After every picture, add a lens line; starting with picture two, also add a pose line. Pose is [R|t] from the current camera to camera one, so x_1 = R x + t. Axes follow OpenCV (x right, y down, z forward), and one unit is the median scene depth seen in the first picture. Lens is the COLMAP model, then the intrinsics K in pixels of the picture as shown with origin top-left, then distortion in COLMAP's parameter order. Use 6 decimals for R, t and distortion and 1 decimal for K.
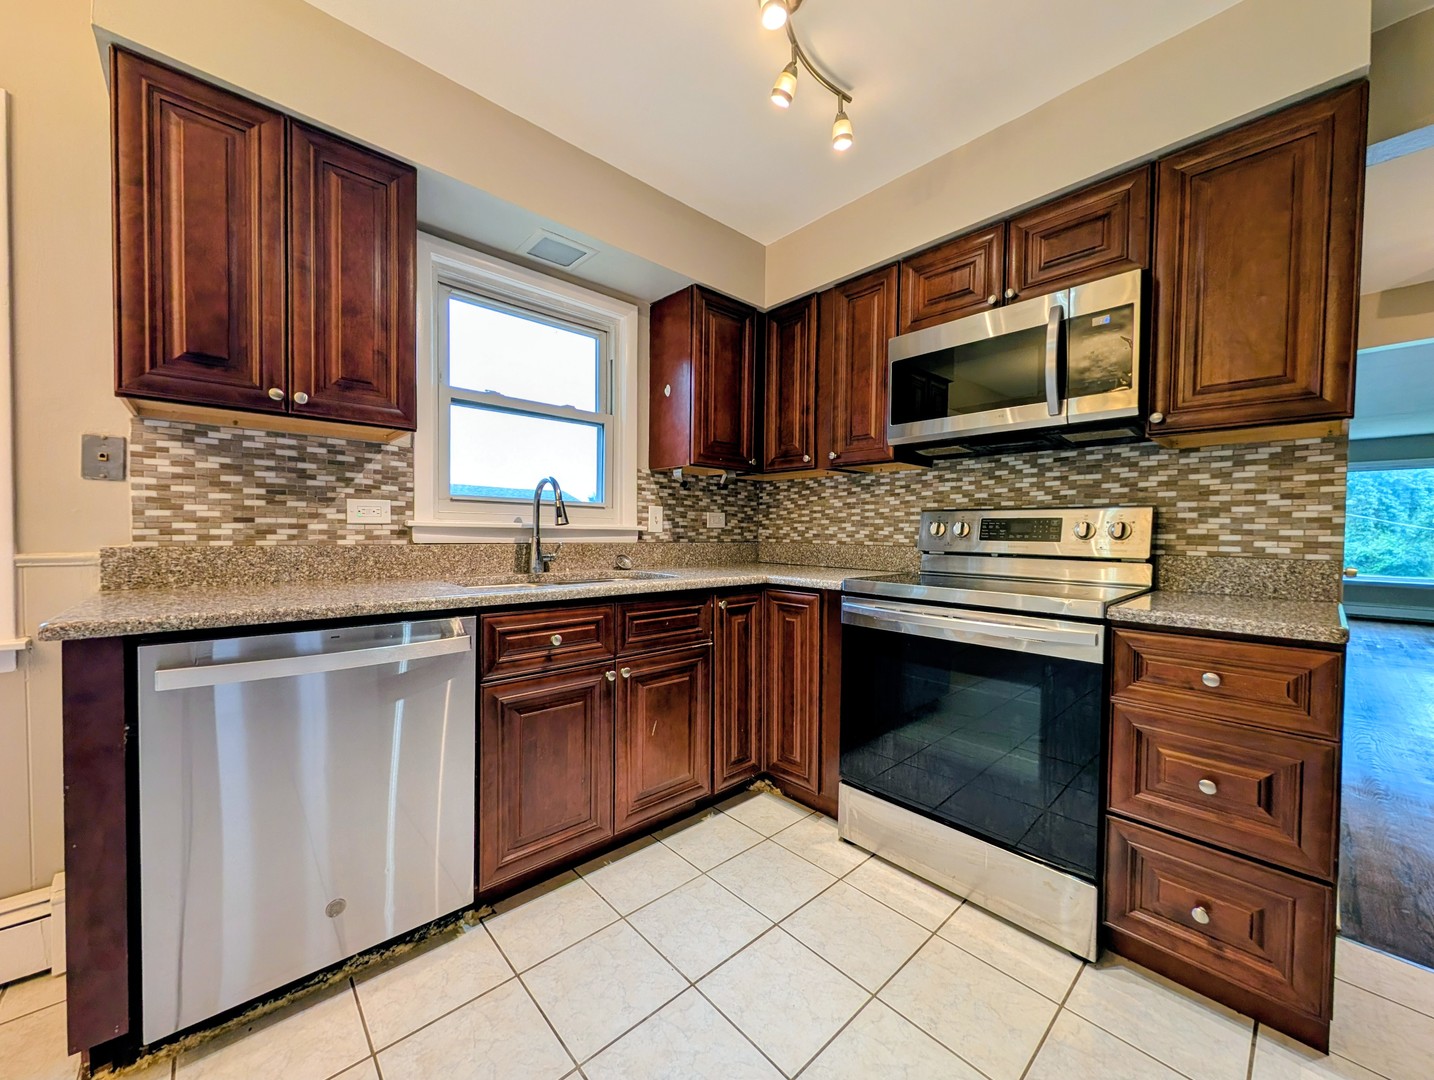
lens RADIAL K [[554.1, 0, 713.0], [0, 554.1, 545.1], [0, 0, 1]] dist [0.003029, 0.000316]
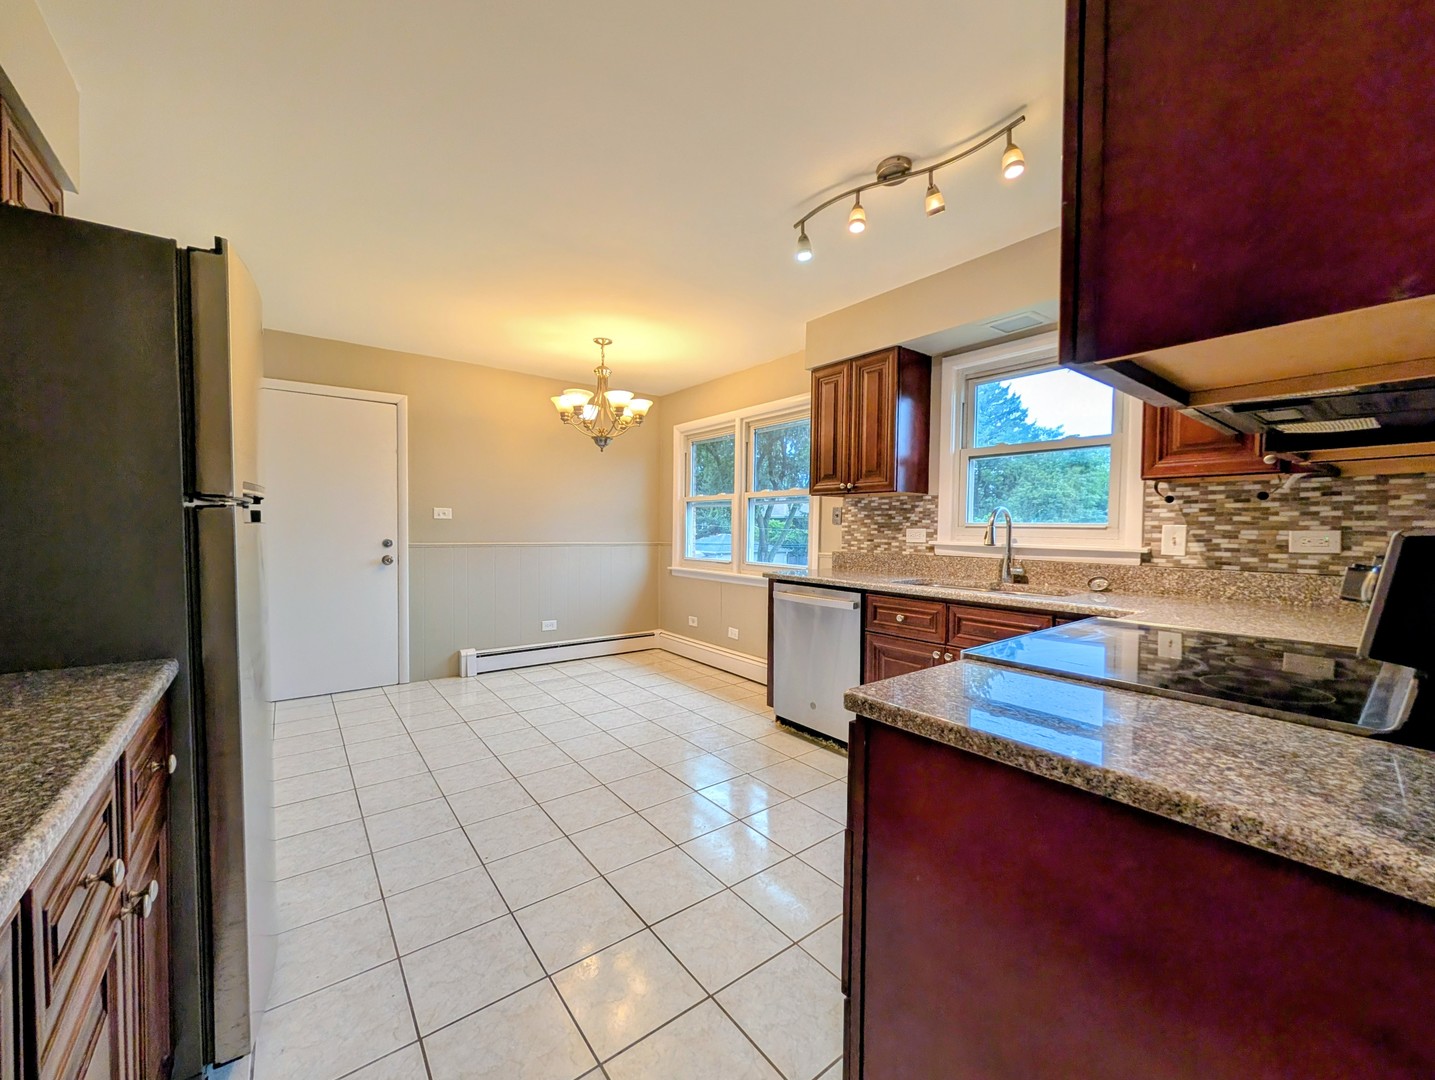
lens RADIAL K [[554.5, 0, 713.5], [0, 554.5, 545.1], [0, 0, 1]] dist [0.003029, 0.000316]
pose [[-0.082426, 0.019459, -0.996407, 1.007918], [-0.035244, 0.999127, 0.022428, -0.041273], [0.995974, 0.036966, -0.081668, 0.444973]]
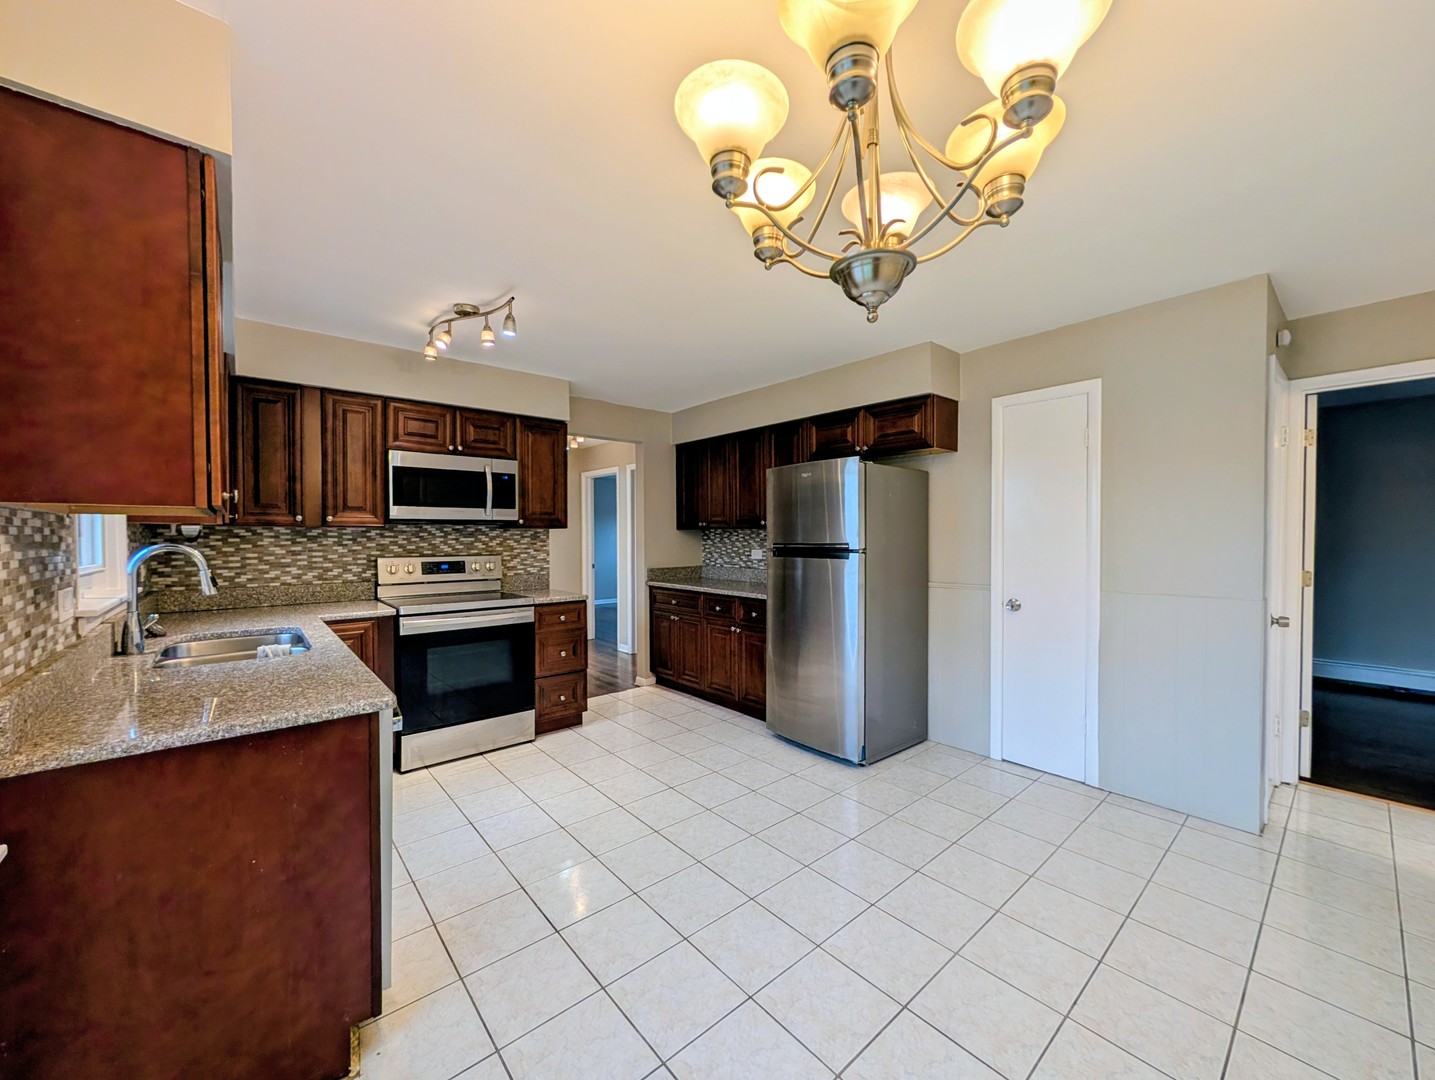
lens RADIAL K [[554.5, 0, 713.5], [0, 554.5, 545.1], [0, 0, 1]] dist [0.003029, 0.000316]
pose [[0.024704, -0.023893, 0.999409, -1.196980], [0.029592, 0.999294, 0.023158, -0.112649], [-0.999257, 0.029002, 0.025393, 0.061444]]
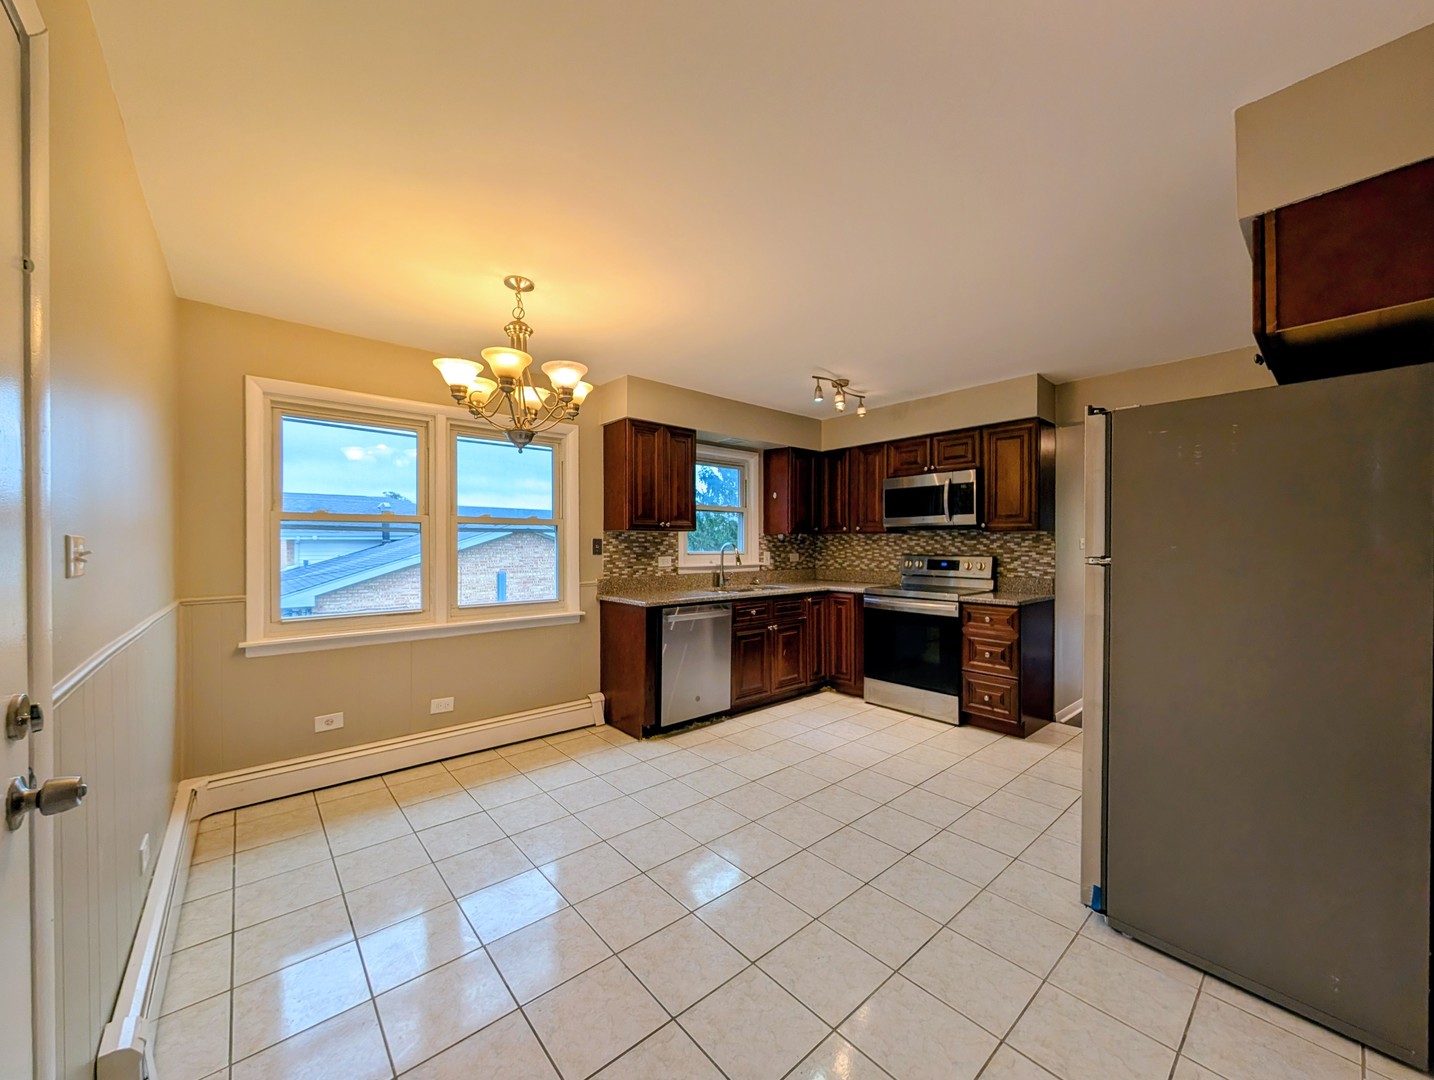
lens RADIAL K [[554.1, 0, 713.0], [0, 554.1, 545.1], [0, 0, 1]] dist [0.003029, 0.000316]
pose [[0.999664, -0.012141, -0.022907, -0.309349], [0.011666, 0.999717, -0.020723, -0.069413], [0.023152, 0.020449, 0.999523, -1.202550]]
